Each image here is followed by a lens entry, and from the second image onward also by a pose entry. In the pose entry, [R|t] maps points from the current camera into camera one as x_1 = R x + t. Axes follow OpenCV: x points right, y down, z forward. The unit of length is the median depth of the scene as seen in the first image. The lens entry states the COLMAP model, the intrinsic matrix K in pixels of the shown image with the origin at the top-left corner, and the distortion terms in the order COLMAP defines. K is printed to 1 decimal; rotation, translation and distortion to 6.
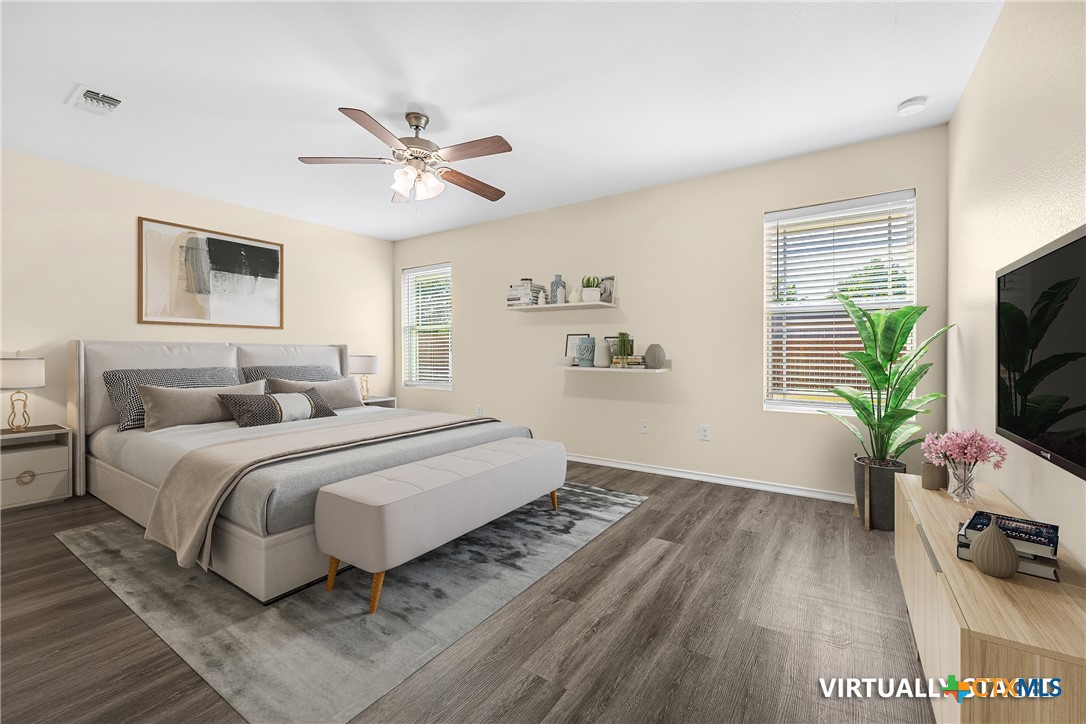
lens RADIAL K [[436.9, 0, 546.7], [0, 436.9, 358.8], [0, 0, 1]] dist [0.001830, 0.000303]
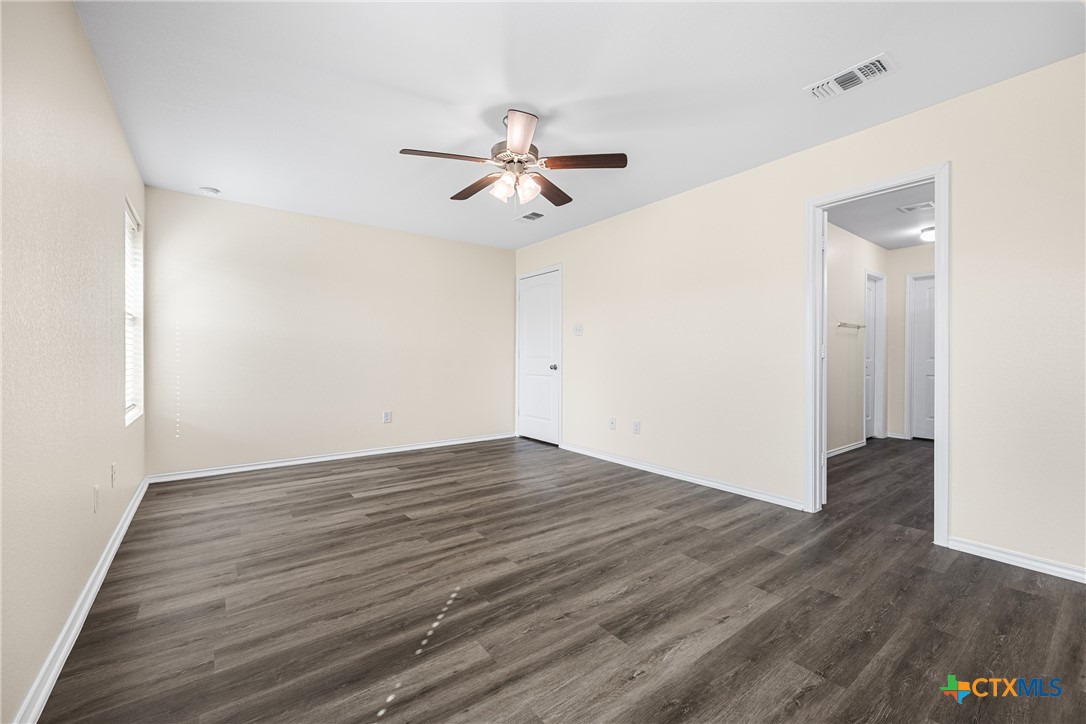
lens RADIAL K [[436.9, 0, 546.7], [0, 436.9, 358.8], [0, 0, 1]] dist [0.001830, 0.000303]
pose [[-0.948776, -0.004393, 0.315920, -0.720925], [-0.000650, 0.999928, 0.011954, -0.030488], [-0.315949, 0.011136, -0.948711, 2.051145]]
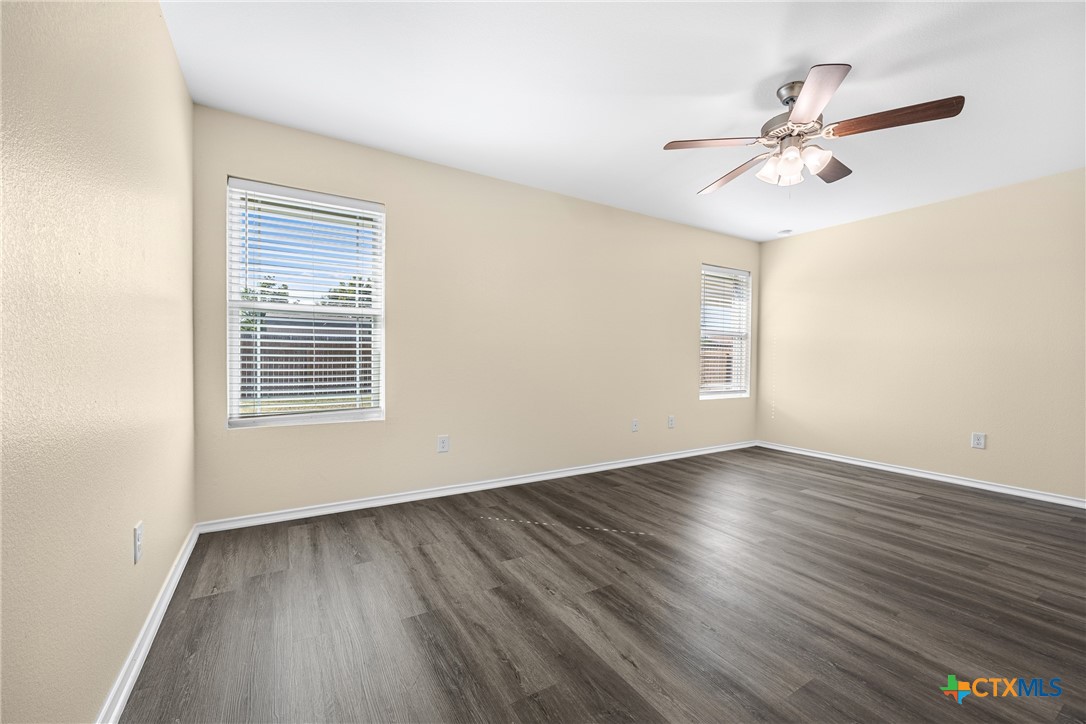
lens RADIAL K [[436.9, 0, 546.7], [0, 436.9, 358.8], [0, 0, 1]] dist [0.001830, 0.000303]
pose [[0.411265, 0.003079, 0.911511, -1.371495], [0.000721, 0.999993, -0.003703, -0.016717], [-0.911516, 0.002180, 0.411260, 1.148874]]
